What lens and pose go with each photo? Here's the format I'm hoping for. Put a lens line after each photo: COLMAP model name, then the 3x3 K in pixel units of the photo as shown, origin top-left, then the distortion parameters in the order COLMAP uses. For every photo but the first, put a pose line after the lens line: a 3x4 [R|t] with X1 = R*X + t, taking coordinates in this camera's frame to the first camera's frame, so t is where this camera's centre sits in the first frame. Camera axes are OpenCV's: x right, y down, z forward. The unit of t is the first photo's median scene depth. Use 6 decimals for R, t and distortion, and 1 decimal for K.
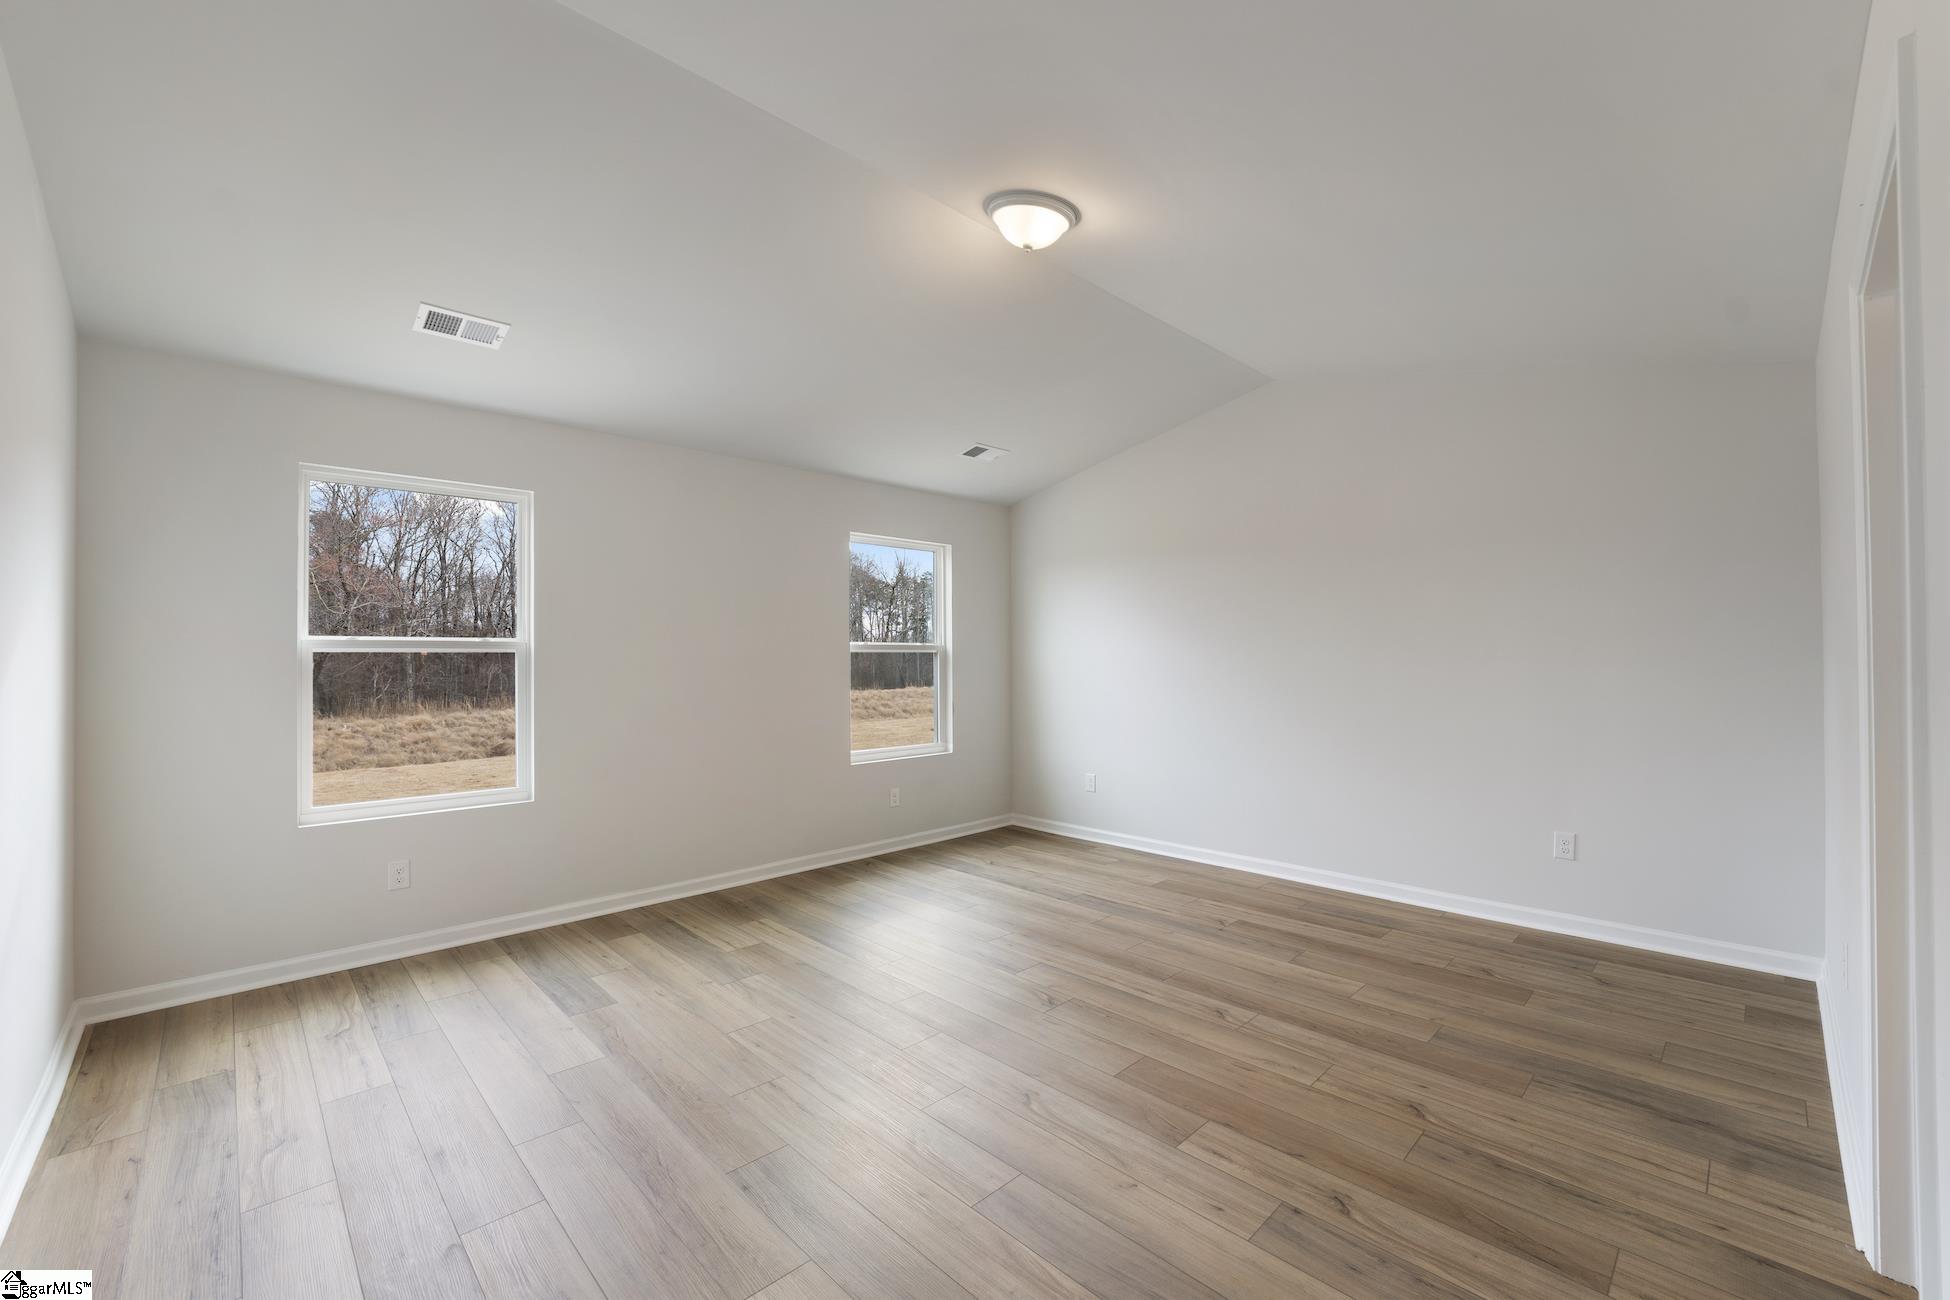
lens RADIAL K [[779.8, 0, 974.6], [0, 779.8, 649.9], [0, 0, 1]] dist [0.020473, 0.000206]
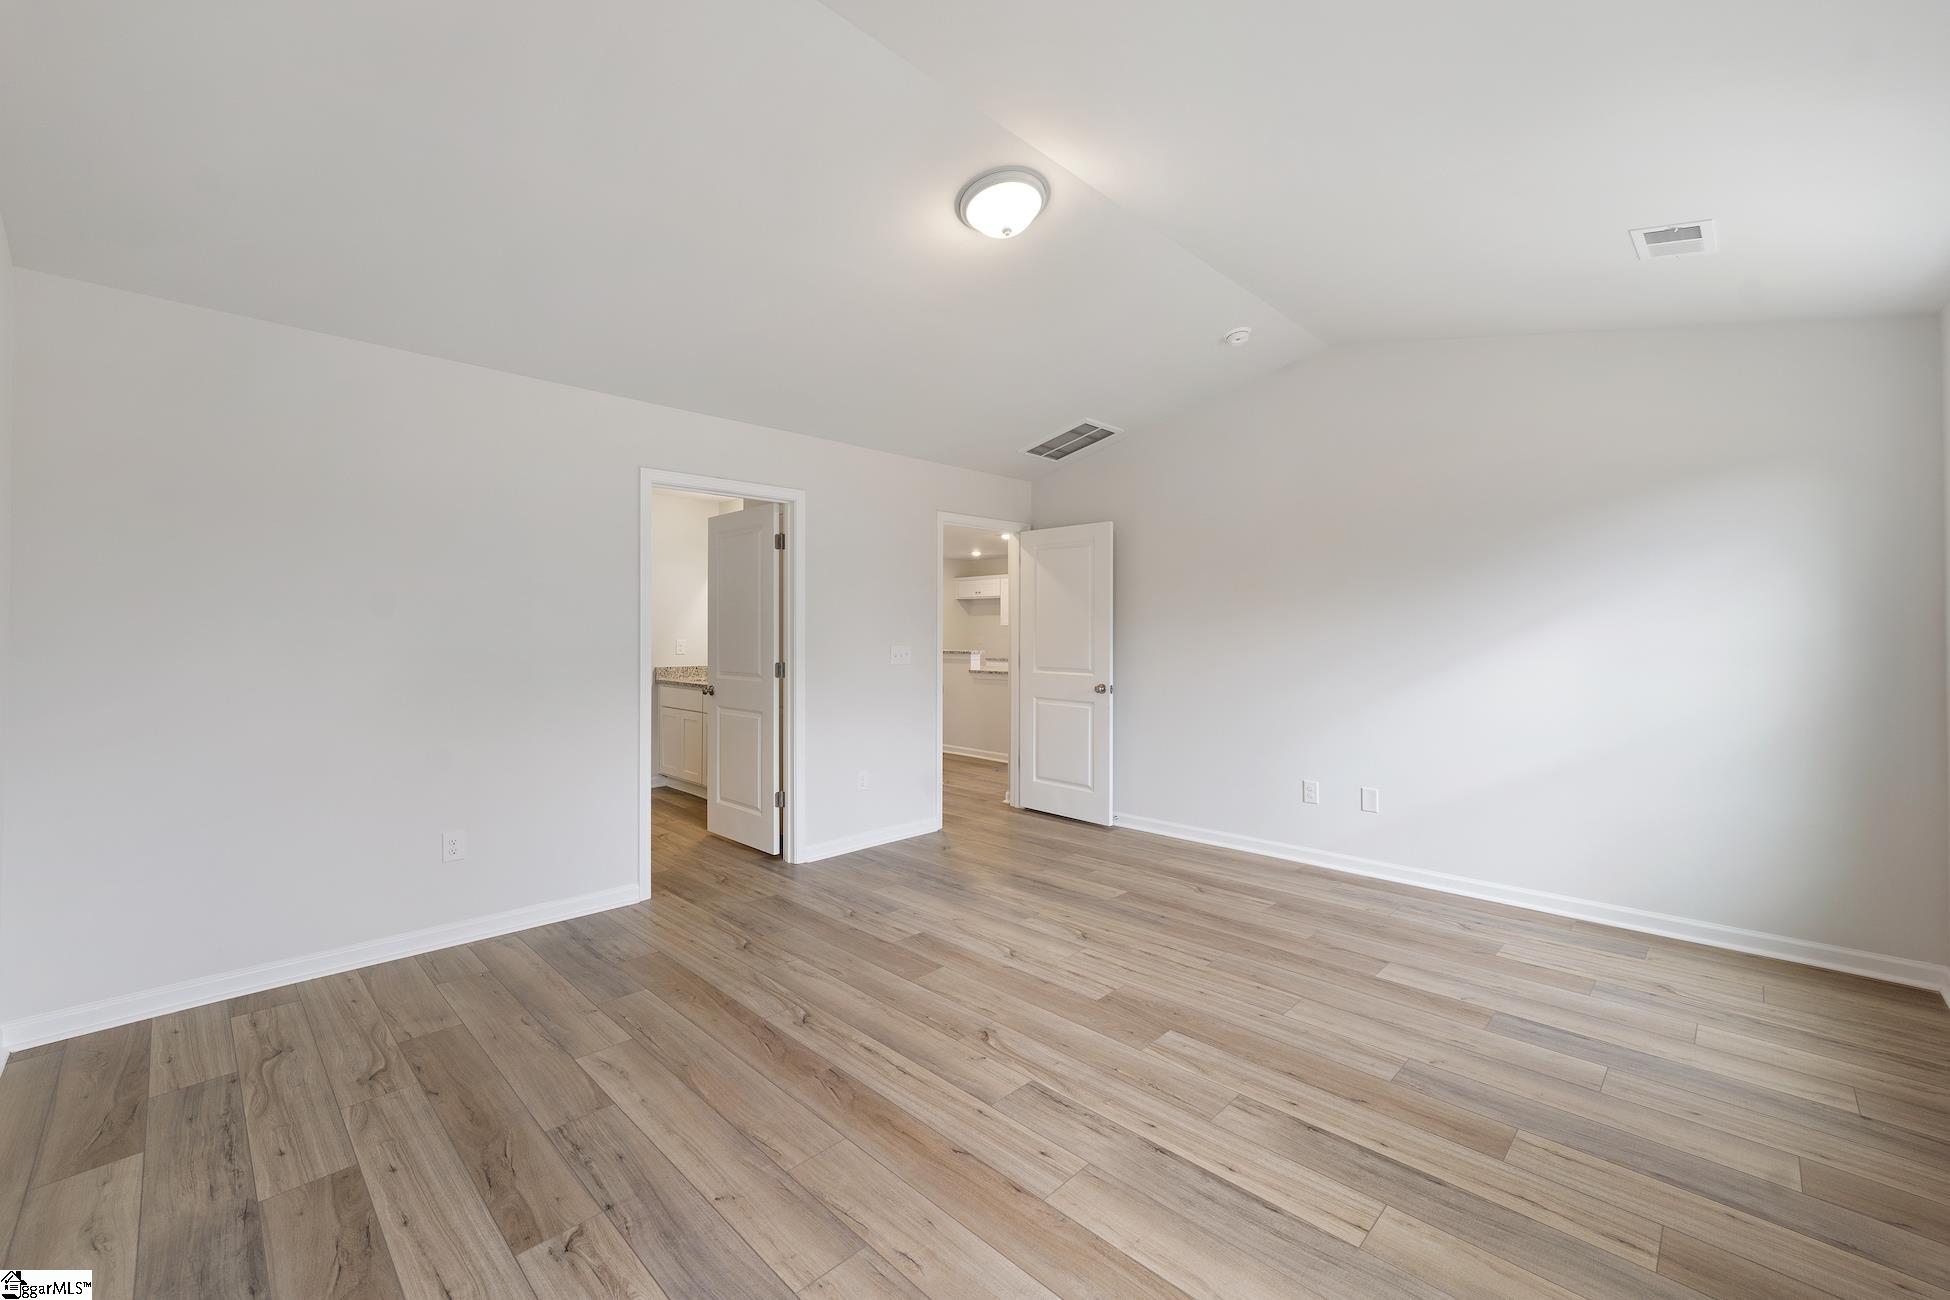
lens RADIAL K [[779.8, 0, 975.1], [0, 779.8, 643.3], [0, 0, 1]] dist [0.020473, 0.000206]
pose [[-0.999689, 0.005304, -0.024353, 0.125124], [0.005265, 0.999985, 0.001655, 0.017189], [0.024361, 0.001527, -0.999702, 1.829675]]
